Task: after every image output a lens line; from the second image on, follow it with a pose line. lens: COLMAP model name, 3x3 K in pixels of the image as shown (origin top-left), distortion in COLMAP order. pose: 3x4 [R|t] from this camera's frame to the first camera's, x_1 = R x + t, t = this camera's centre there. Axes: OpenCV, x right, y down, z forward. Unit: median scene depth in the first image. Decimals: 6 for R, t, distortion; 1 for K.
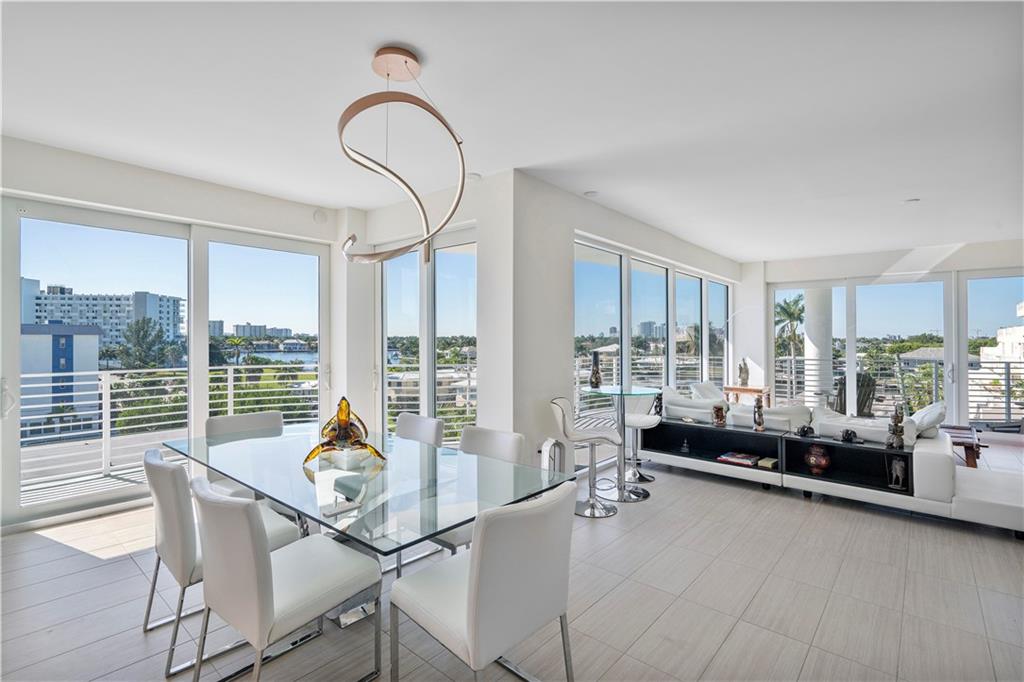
lens RADIAL K [[464.3, 0, 507.8], [0, 464.3, 333.6], [0, 0, 1]] dist [-0.003950, -0.001007]
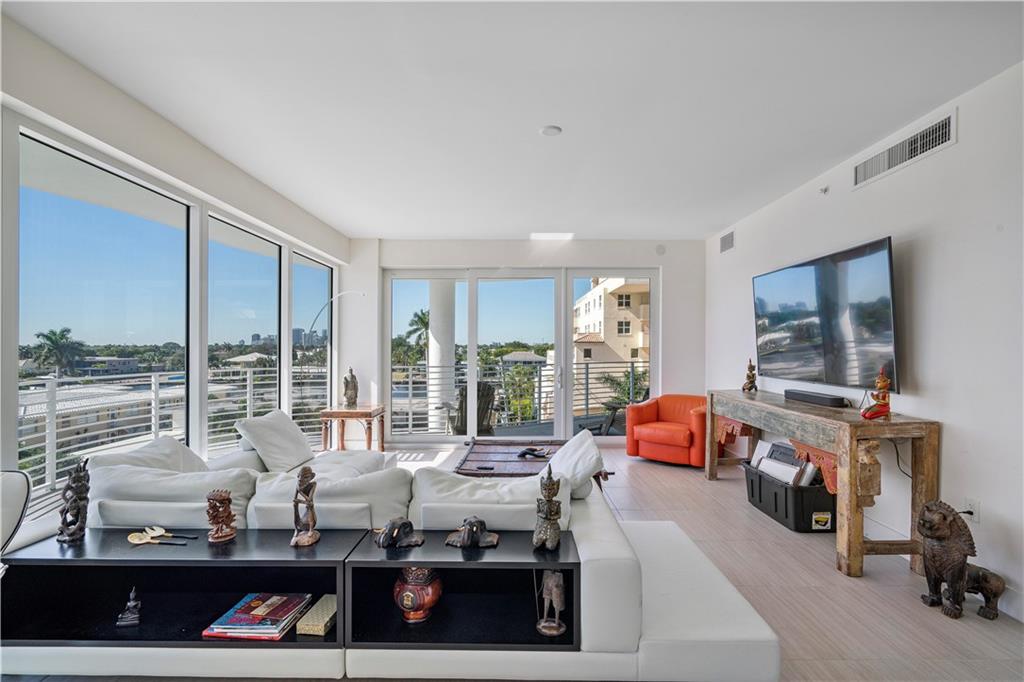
lens RADIAL K [[464.3, 0, 511.3], [0, 464.3, 336.3], [0, 0, 1]] dist [-0.003950, -0.001007]
pose [[0.747376, 0.007142, 0.664363, 0.296656], [-0.000250, 0.999945, -0.010468, 0.014726], [-0.664402, 0.007657, 0.747337, 0.408021]]
